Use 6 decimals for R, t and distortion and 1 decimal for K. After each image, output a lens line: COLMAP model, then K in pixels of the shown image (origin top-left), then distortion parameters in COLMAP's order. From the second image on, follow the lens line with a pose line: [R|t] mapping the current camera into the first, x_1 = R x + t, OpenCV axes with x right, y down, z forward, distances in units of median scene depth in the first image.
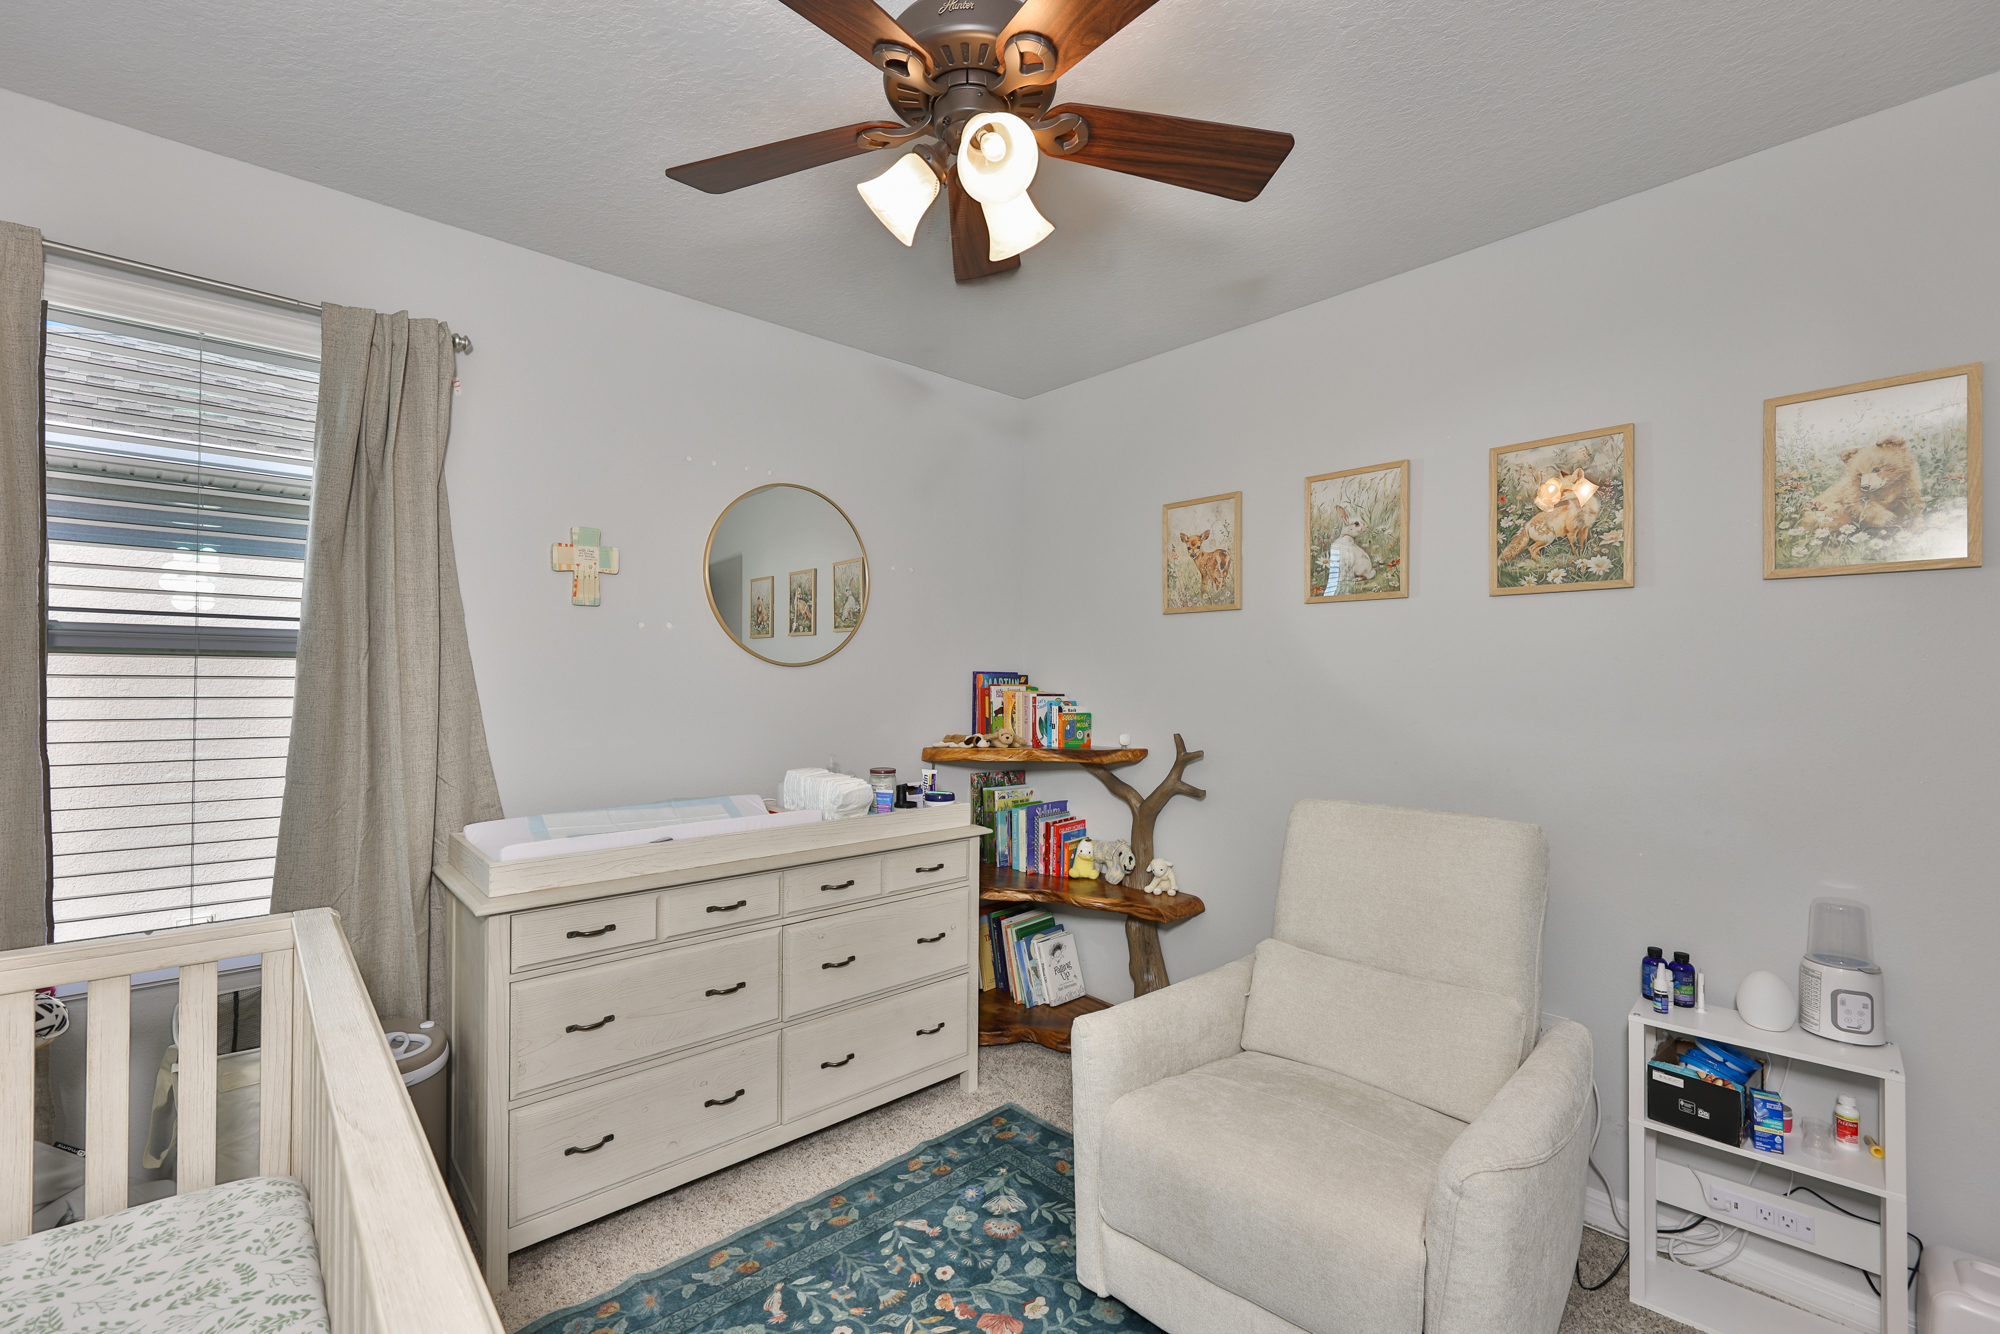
lens RADIAL K [[848.6, 0, 1005.2], [0, 848.6, 678.2], [0, 0, 1]] dist [0.001264, 0.000269]
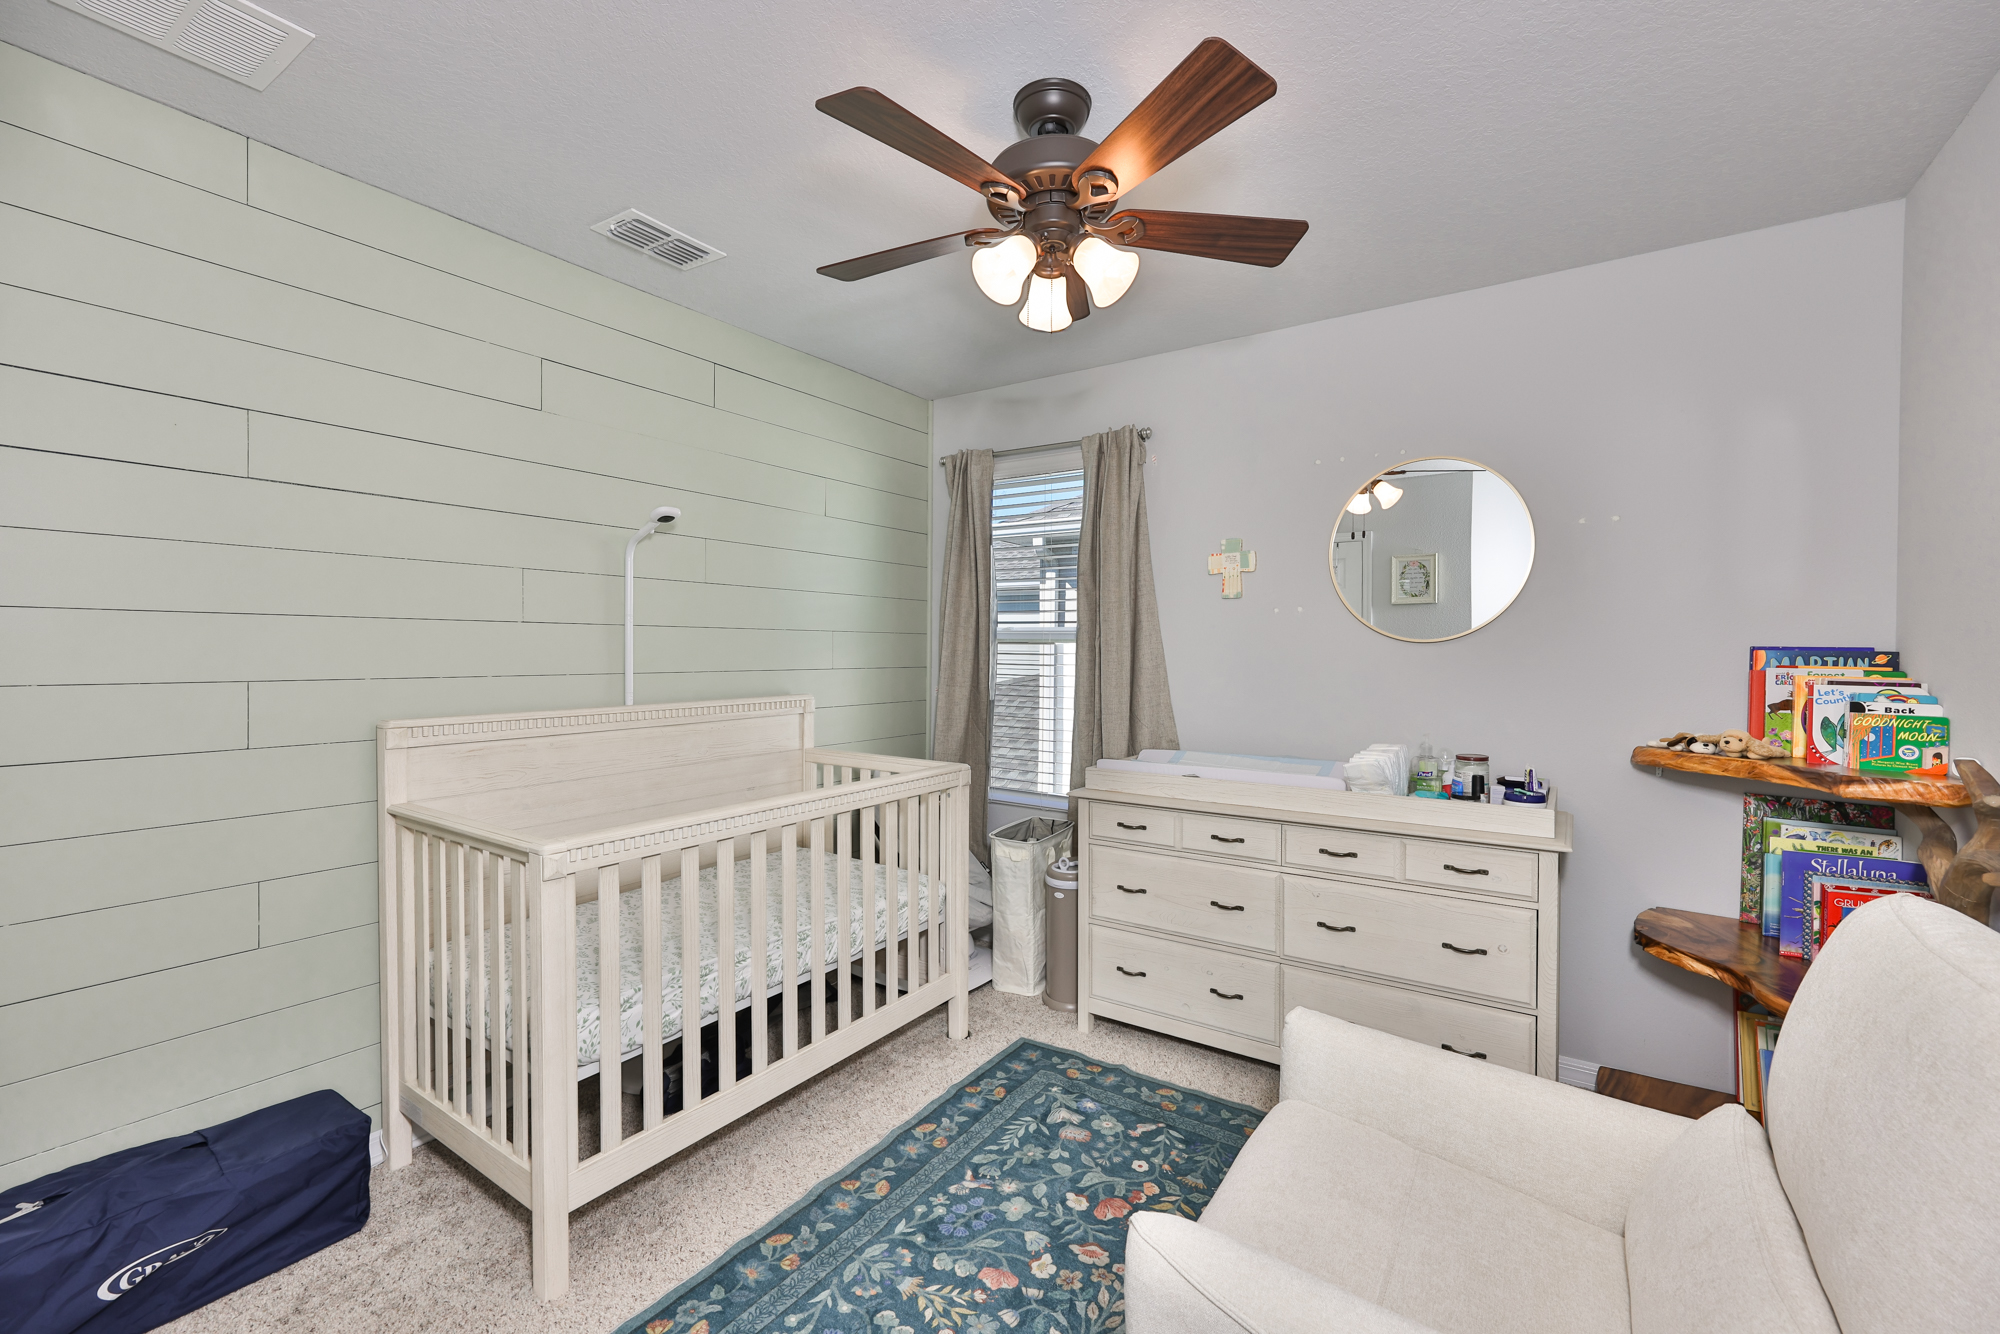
lens RADIAL K [[848.6, 0, 1005.7], [0, 848.6, 655.6], [0, 0, 1]] dist [0.001264, 0.000269]
pose [[0.245314, 0.004289, -0.969434, 0.727628], [-0.004820, 0.999983, 0.003204, 0.000460], [0.969432, 0.003887, 0.245331, 0.356380]]
